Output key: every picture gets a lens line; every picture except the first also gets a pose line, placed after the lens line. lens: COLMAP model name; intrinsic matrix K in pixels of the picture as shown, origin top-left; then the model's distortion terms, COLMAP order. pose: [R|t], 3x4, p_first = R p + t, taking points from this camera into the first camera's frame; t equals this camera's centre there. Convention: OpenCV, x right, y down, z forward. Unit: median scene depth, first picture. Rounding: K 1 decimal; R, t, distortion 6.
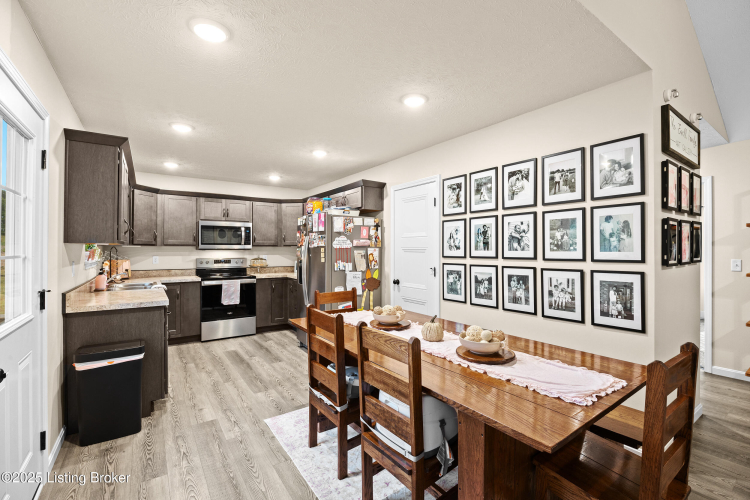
lens RADIAL K [[335.8, 0, 381.6], [0, 335.8, 248.3], [0, 0, 1]] dist [-0.017798, 0.001294]
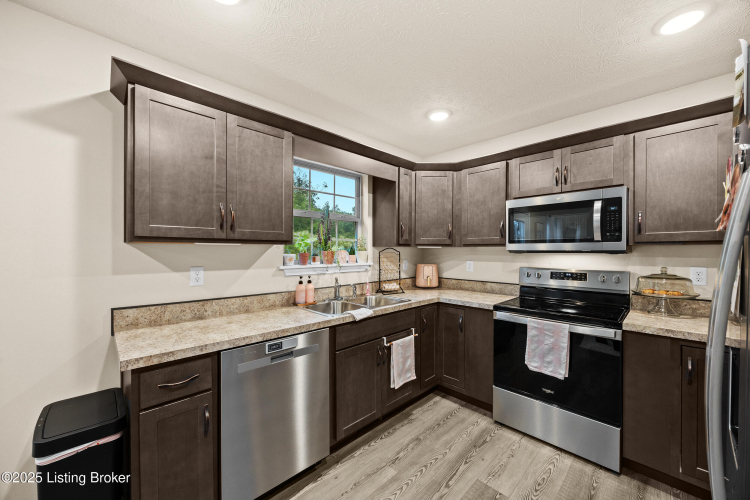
lens RADIAL K [[286.7, 0, 375.6], [0, 286.7, 251.2], [0, 0, 1]] dist [-0.001129, -0.000310]
pose [[0.151279, 0.006015, -0.988473, -0.154316], [0.002393, 0.999976, 0.006451, -0.001830], [0.988488, -0.003341, 0.151261, 1.071006]]
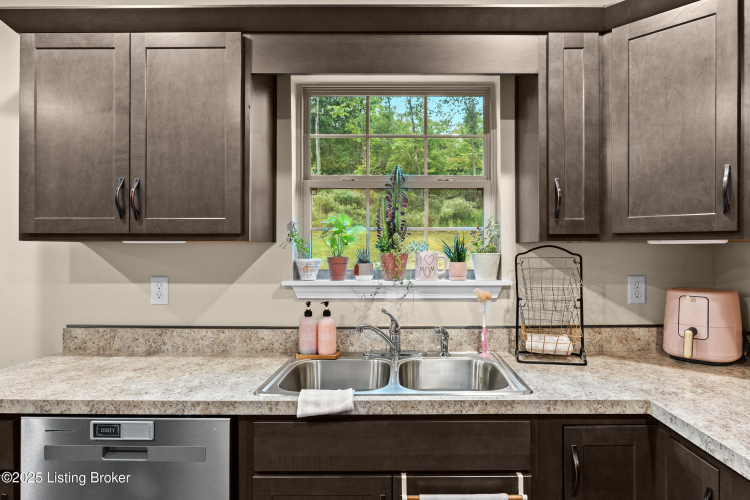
lens RADIAL K [[443.1, 0, 375.6], [0, 443.1, 249.3], [0, 0, 1]] dist [-0.006136, -0.002173]
pose [[-0.583301, -0.004048, -0.812246, -0.452341], [0.005298, 0.999947, -0.008789, 0.002027], [0.812239, -0.009430, -0.583249, 1.387575]]
